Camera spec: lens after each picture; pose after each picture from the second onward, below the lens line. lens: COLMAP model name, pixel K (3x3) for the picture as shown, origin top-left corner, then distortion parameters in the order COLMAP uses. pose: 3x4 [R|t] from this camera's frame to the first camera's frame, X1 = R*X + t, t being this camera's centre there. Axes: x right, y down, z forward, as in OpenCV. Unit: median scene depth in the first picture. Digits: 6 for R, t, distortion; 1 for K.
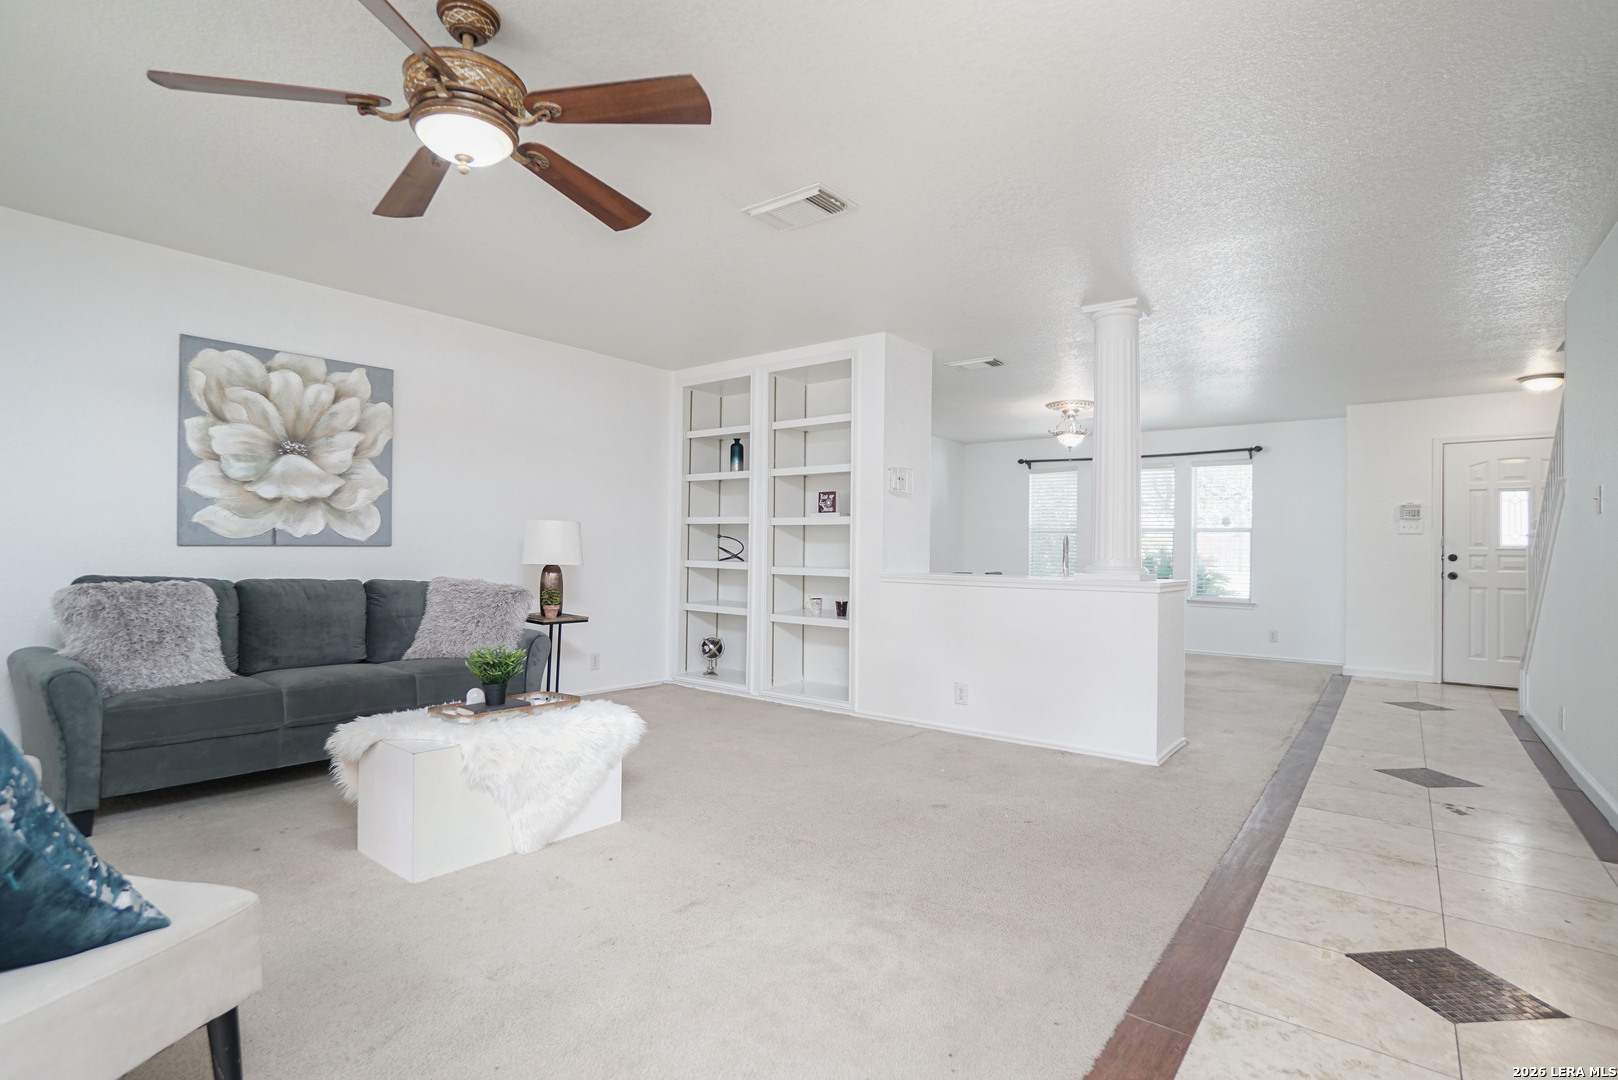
lens RADIAL K [[780.6, 0, 800.3], [0, 780.6, 544.7], [0, 0, 1]] dist [-0.032018, 0.007215]
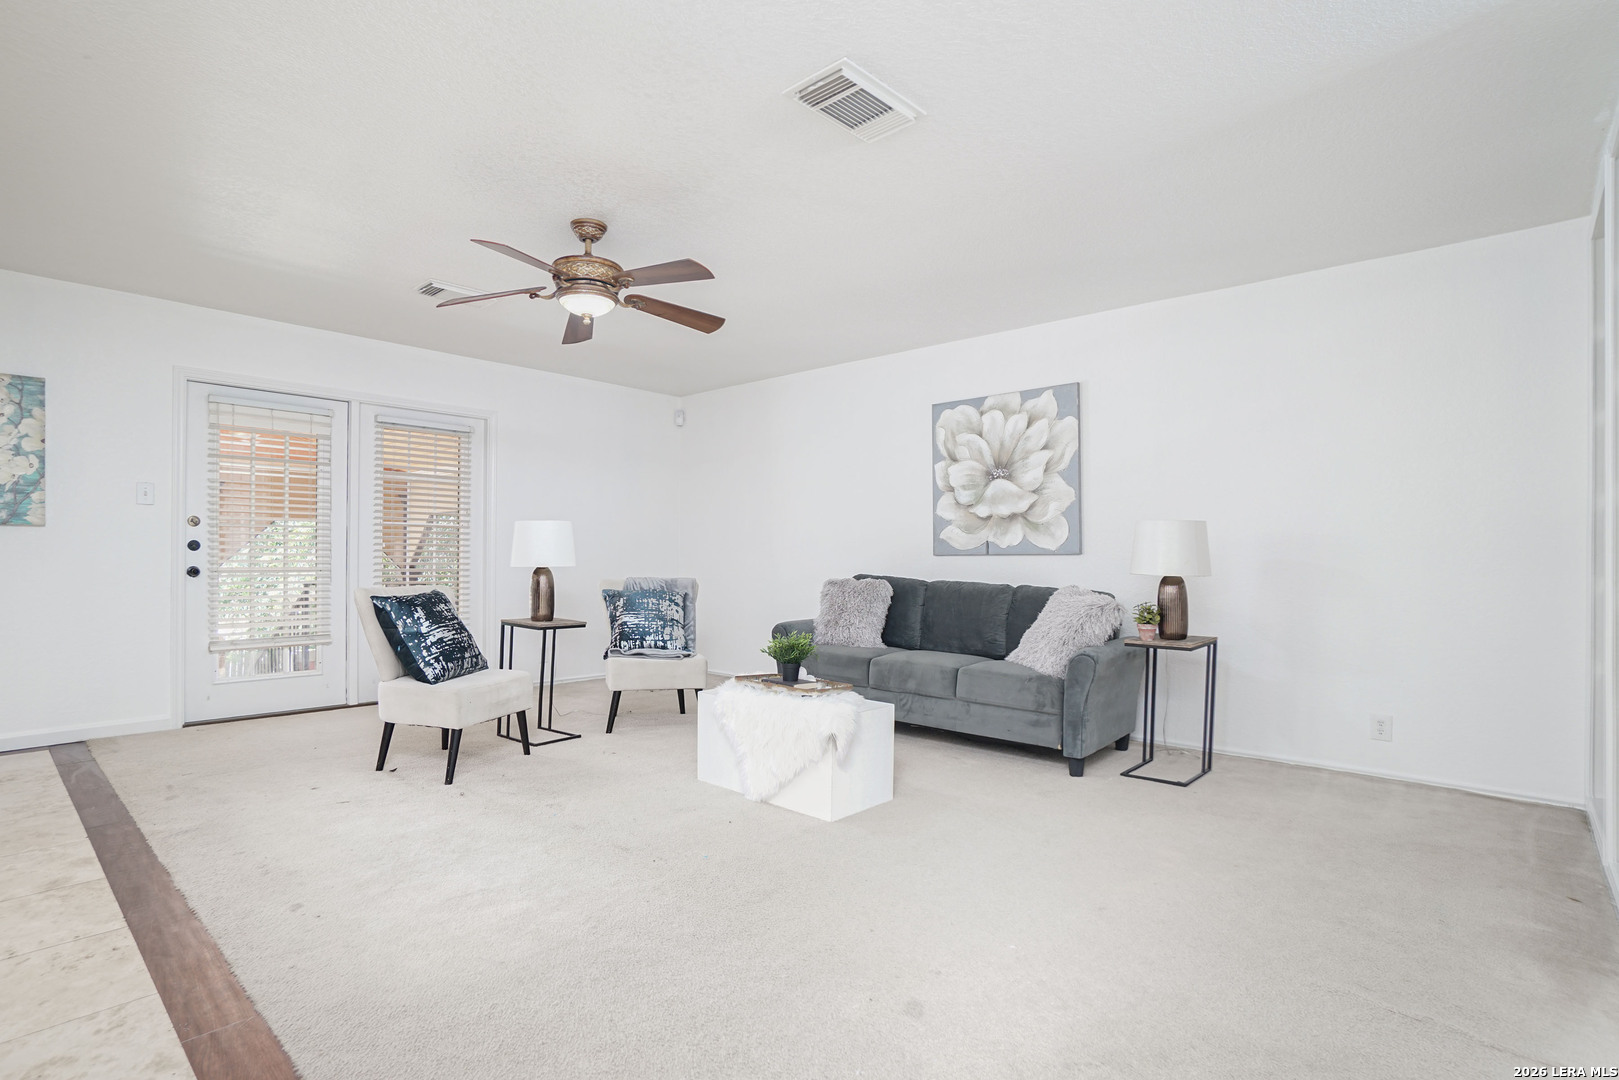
lens RADIAL K [[781.1, 0, 806.2], [0, 781.1, 554.2], [0, 0, 1]] dist [-0.032018, 0.007215]
pose [[-0.063547, -0.013063, -0.997893, 0.573244], [0.000752, 0.999913, -0.013138, 0.015693], [0.997979, -0.001585, -0.063531, 0.784973]]
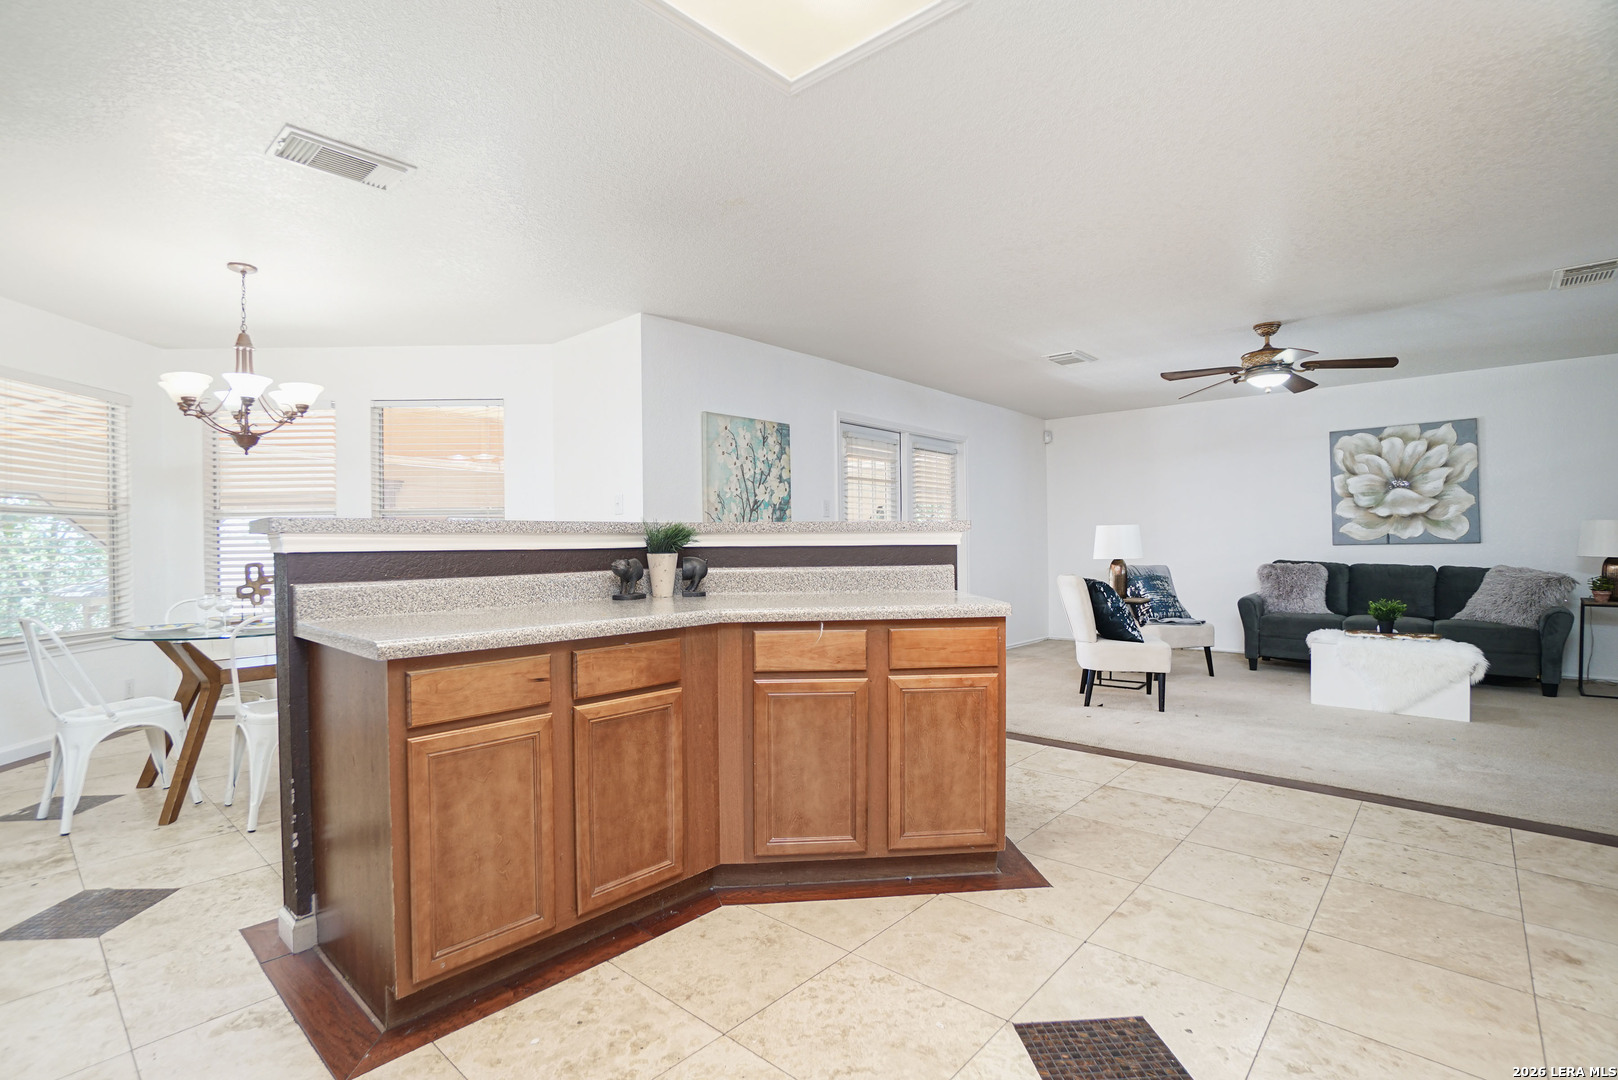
lens RADIAL K [[746.8, 0, 821.7], [0, 746.8, 537.6], [0, 0, 1]] dist [-0.017846, 0.001568]
pose [[-0.034863, -0.018705, -0.999217, 0.946301], [0.017037, 0.999668, -0.019308, -0.003259], [0.999247, -0.017696, -0.034533, -0.165002]]
